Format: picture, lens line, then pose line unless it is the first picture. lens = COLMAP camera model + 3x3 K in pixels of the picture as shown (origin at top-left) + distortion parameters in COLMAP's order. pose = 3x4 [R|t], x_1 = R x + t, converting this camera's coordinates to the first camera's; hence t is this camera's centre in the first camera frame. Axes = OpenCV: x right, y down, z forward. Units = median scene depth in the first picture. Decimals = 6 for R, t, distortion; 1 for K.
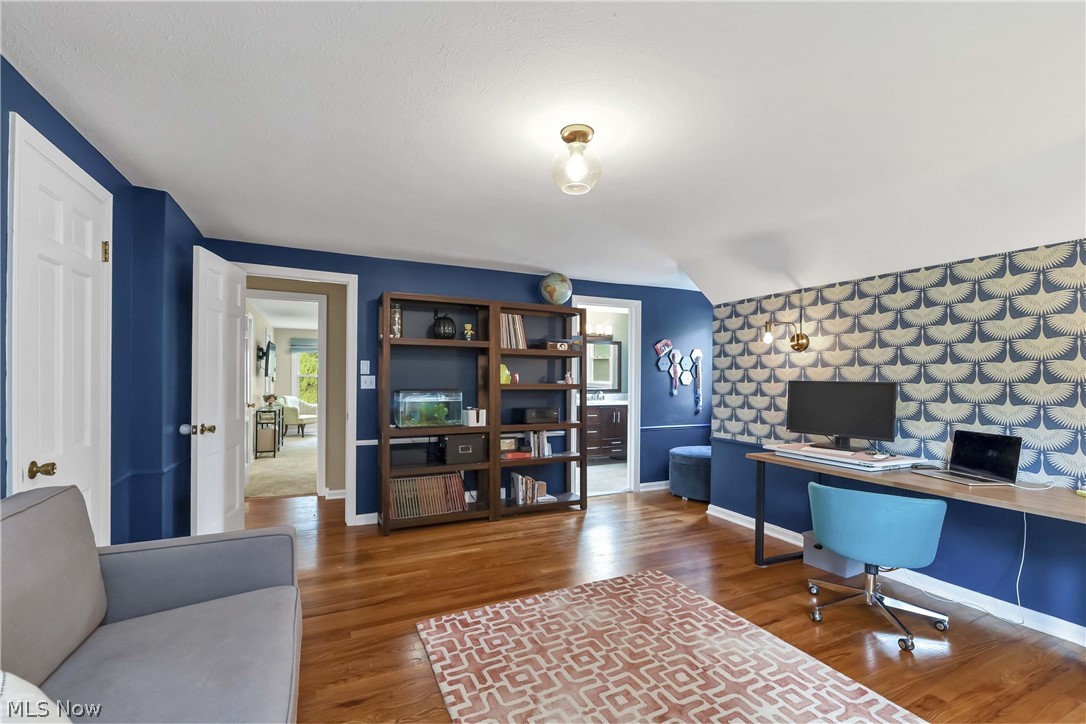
lens RADIAL K [[478.0, 0, 539.9], [0, 478.0, 385.1], [0, 0, 1]] dist [0.001078, -0.002246]
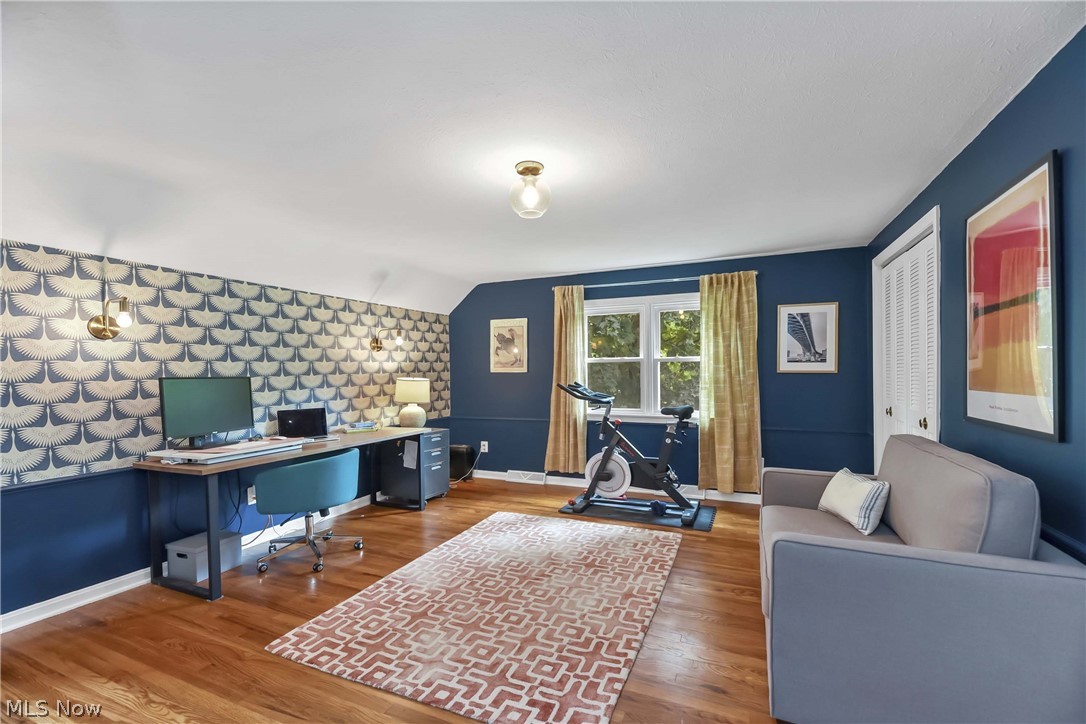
lens RADIAL K [[456.9, 0, 543.4], [0, 456.9, 364.8], [0, 0, 1]] dist [-0.002053, -0.002324]
pose [[-0.654285, 0.017375, 0.756048, -0.620088], [0.025614, 0.999672, -0.000808, -0.015882], [-0.755814, 0.018837, -0.654515, 1.313599]]
